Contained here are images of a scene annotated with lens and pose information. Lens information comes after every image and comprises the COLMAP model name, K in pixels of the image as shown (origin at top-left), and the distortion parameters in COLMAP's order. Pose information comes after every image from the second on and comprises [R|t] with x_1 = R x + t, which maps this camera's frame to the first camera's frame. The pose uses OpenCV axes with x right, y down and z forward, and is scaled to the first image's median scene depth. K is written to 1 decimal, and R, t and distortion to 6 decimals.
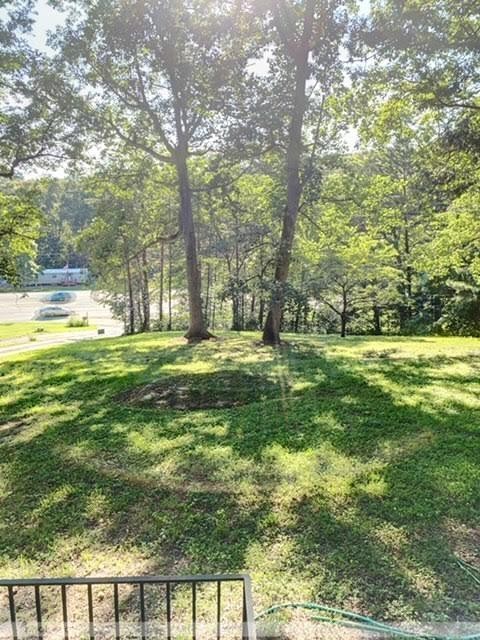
lens RADIAL K [[491.6, 0, 240.0], [0, 491.6, 320.0], [0, 0, 1]] dist [-0.004513, -0.006896]
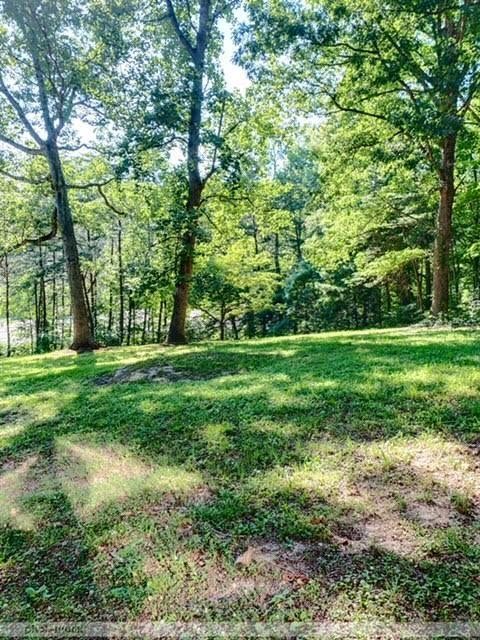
lens RADIAL K [[491.6, 0, 240.0], [0, 491.6, 320.0], [0, 0, 1]] dist [-0.004513, -0.006896]
pose [[0.915526, -0.038307, 0.400431, -0.177265], [0.073060, 0.994734, -0.071880, 0.068269], [-0.395569, 0.095064, 0.913503, 0.068396]]
